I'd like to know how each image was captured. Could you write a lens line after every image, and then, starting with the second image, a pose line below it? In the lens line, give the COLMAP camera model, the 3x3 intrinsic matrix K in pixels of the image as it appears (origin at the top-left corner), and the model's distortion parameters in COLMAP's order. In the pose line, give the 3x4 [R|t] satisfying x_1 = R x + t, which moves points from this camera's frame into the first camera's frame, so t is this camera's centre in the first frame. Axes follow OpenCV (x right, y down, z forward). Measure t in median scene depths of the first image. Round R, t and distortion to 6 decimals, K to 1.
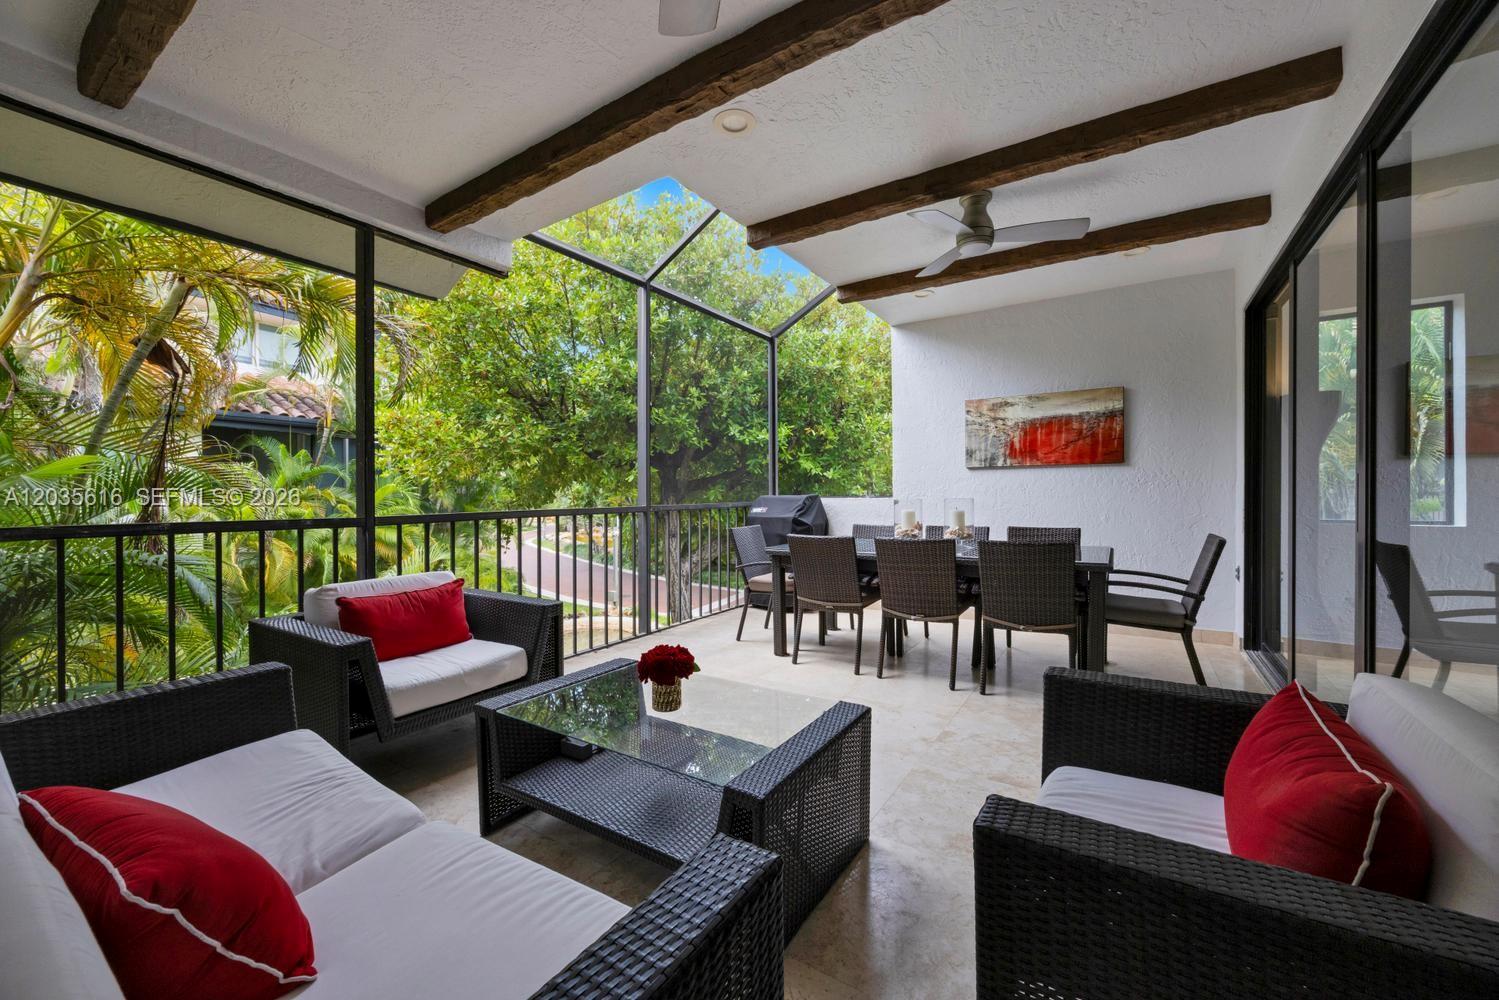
lens RADIAL K [[583.9, 0, 746.3], [0, 583.9, 495.0], [0, 0, 1]] dist [0.002562, 0.000083]
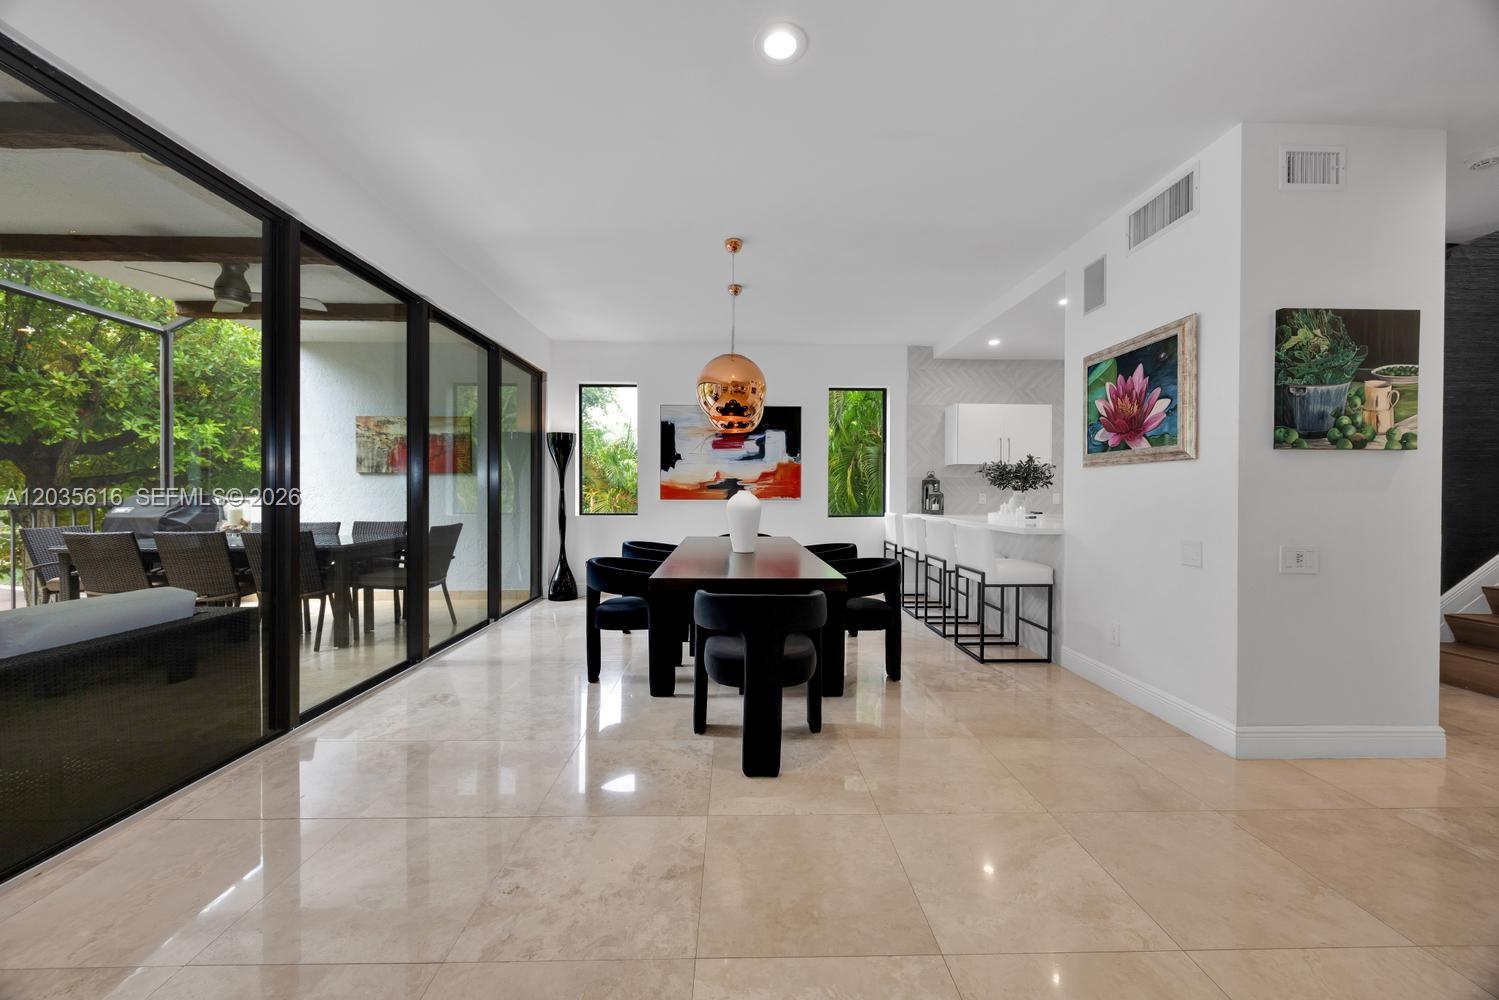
lens RADIAL K [[568.0, 0, 750.1], [0, 568.0, 498.8], [0, 0, 1]] dist [-0.002459, 0.000427]
pose [[0.819039, -0.000313, 0.573738, 0.370622], [-0.005662, 0.999947, 0.008628, -0.008512], [-0.573710, -0.010315, 0.818993, -0.406275]]
